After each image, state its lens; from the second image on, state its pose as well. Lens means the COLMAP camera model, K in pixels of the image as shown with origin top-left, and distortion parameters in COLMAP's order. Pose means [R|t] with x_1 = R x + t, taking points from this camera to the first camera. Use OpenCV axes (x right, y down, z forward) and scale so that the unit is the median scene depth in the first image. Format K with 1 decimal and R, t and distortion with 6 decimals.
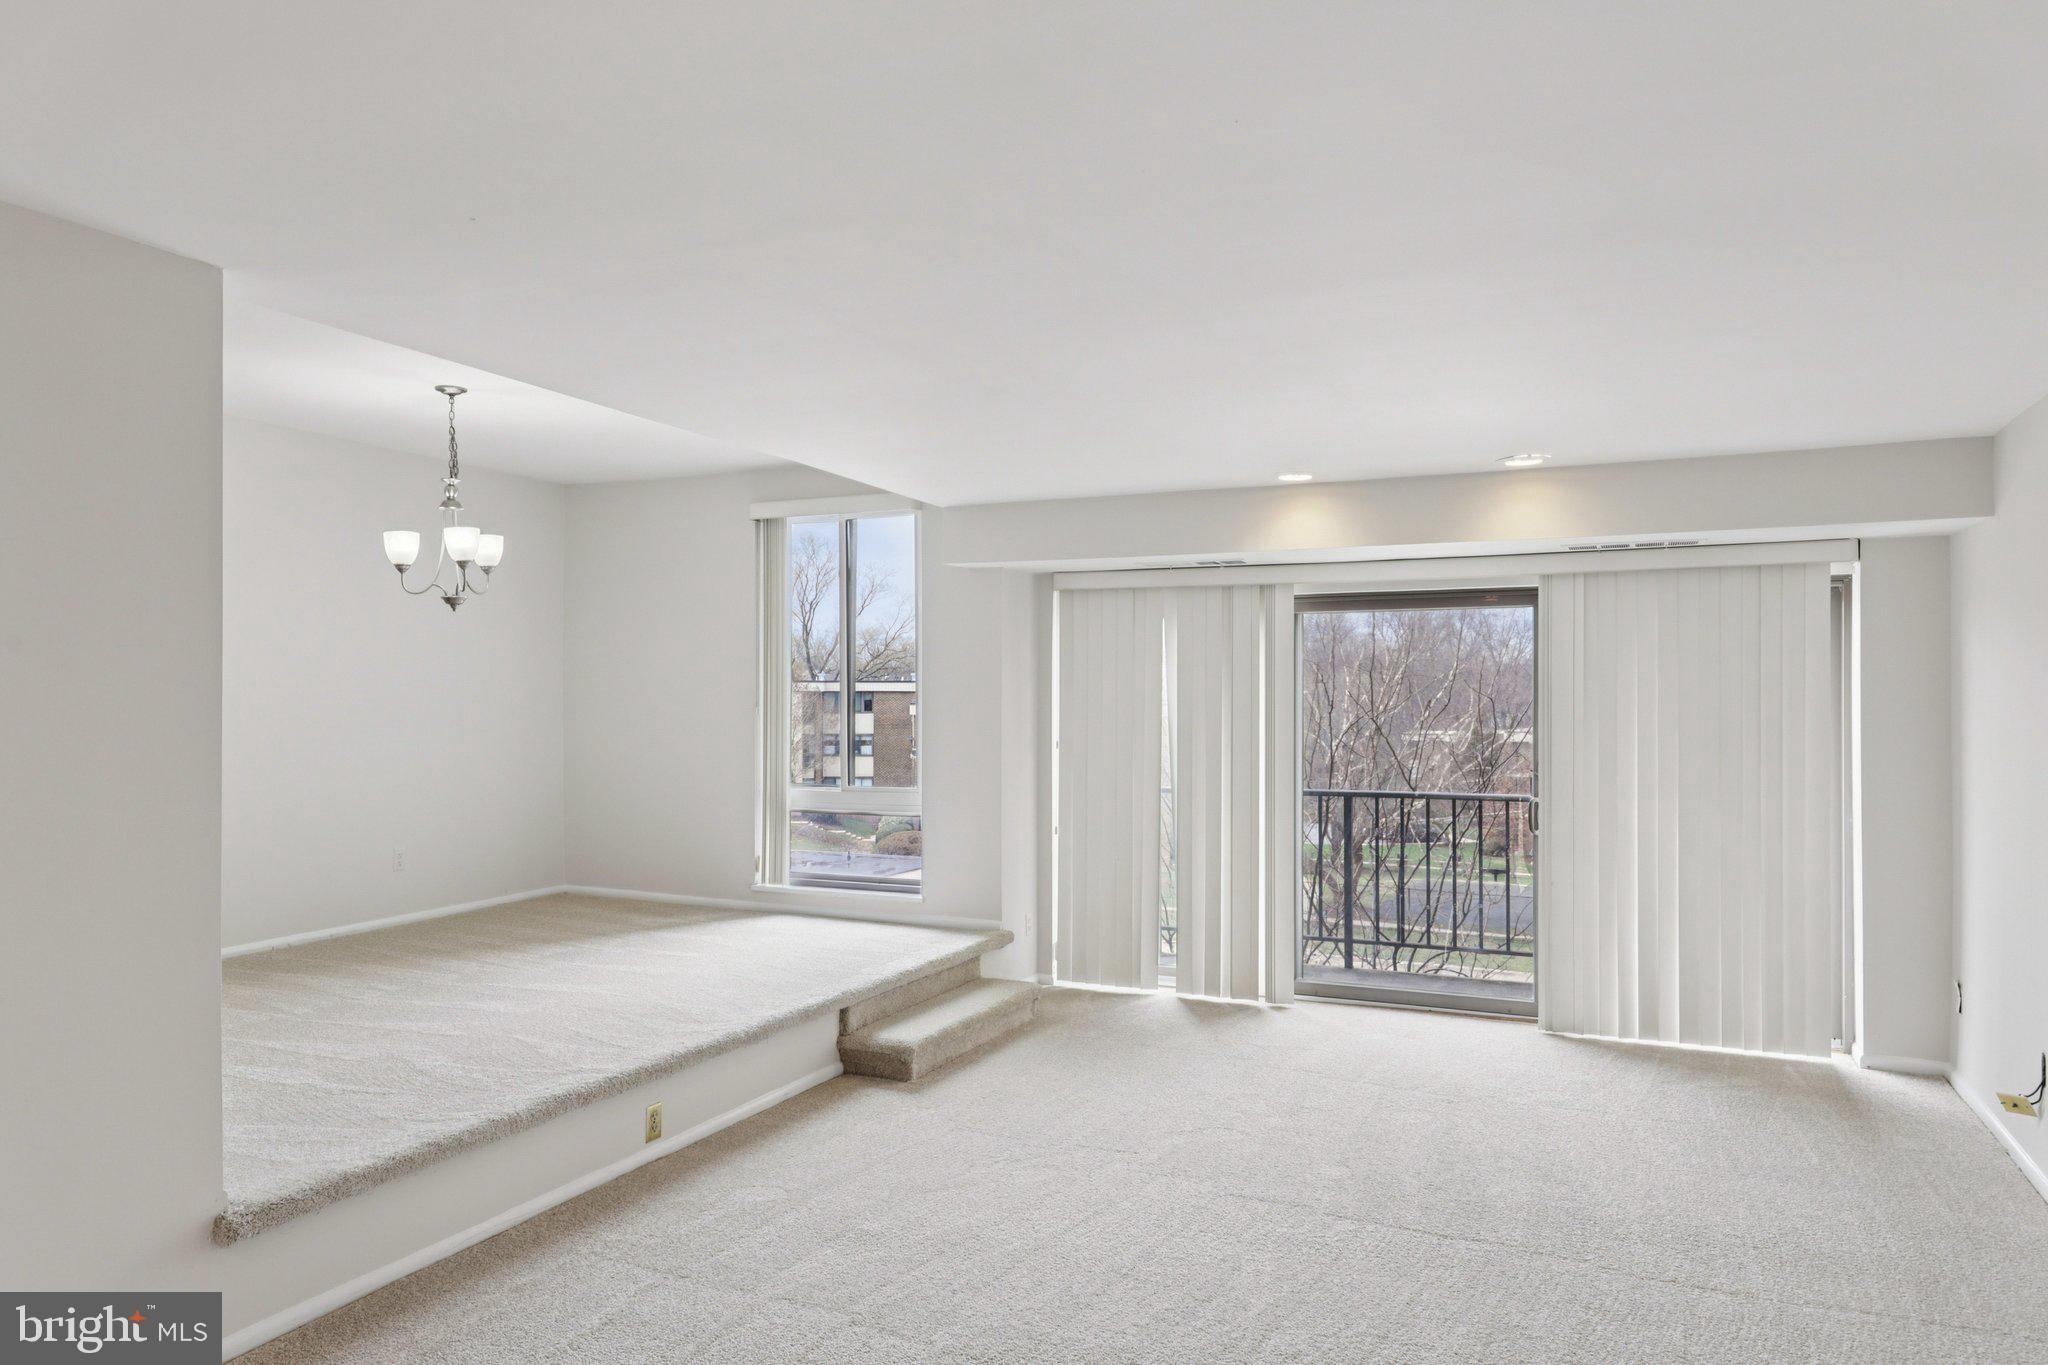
lens RADIAL K [[1332.3, 0, 1007.0], [0, 1332.3, 697.8], [0, 0, 1]] dist [0.015597, -0.003129]
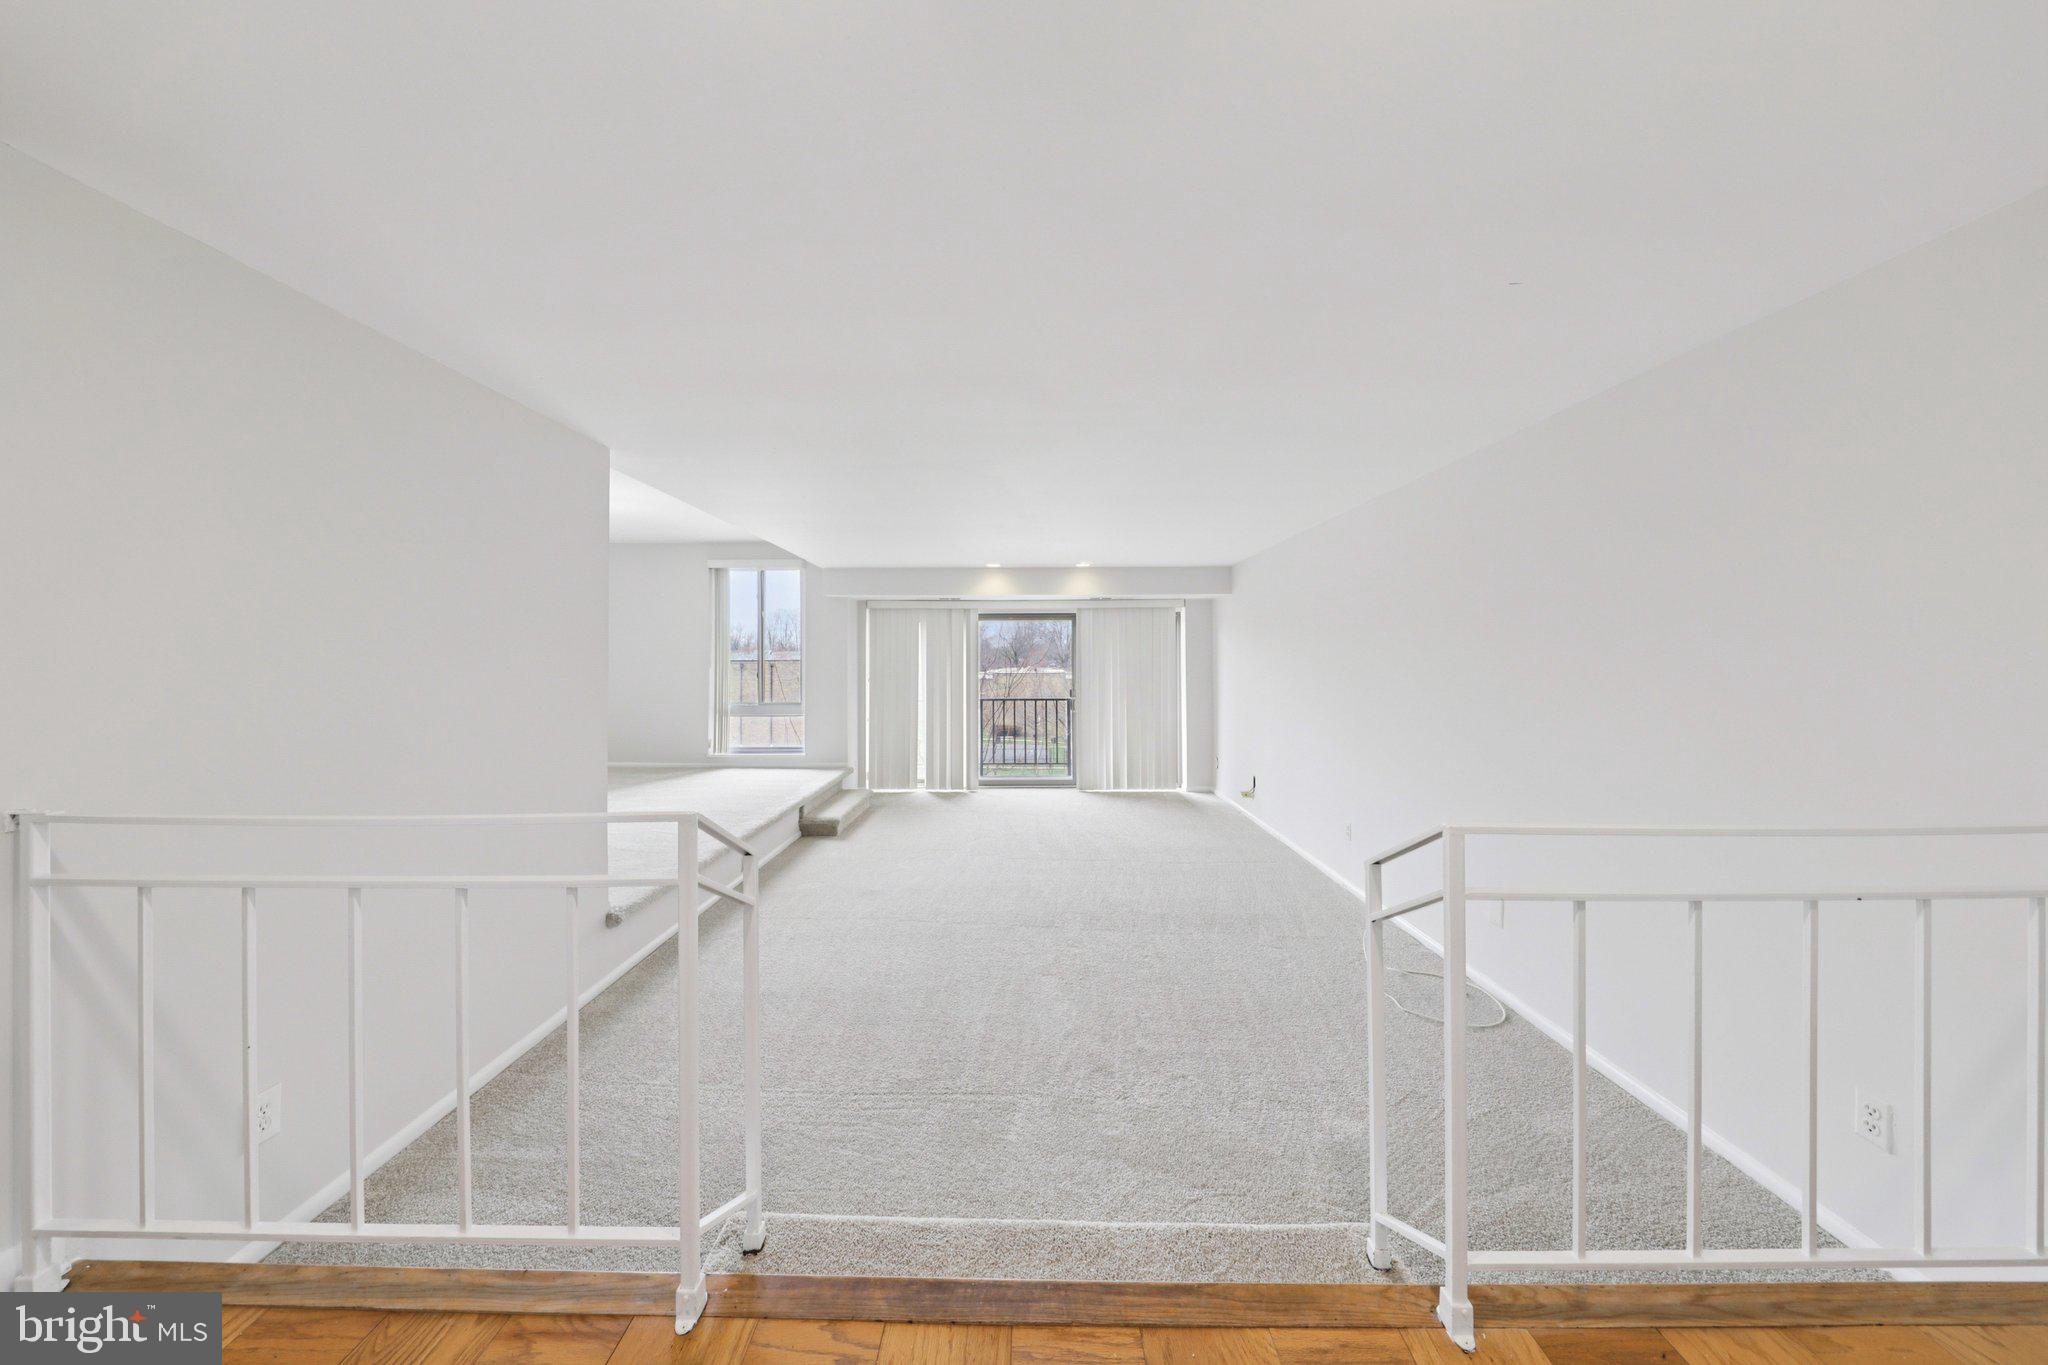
lens RADIAL K [[661.3, 0, 1010.2], [0, 661.3, 662.5], [0, 0, 1]] dist [-0.004393, -0.000918]
pose [[0.913200, -0.005964, 0.407468, -0.224082], [0.003247, 0.999968, 0.007361, -0.000459], [-0.407499, -0.005399, 0.913190, -0.082465]]
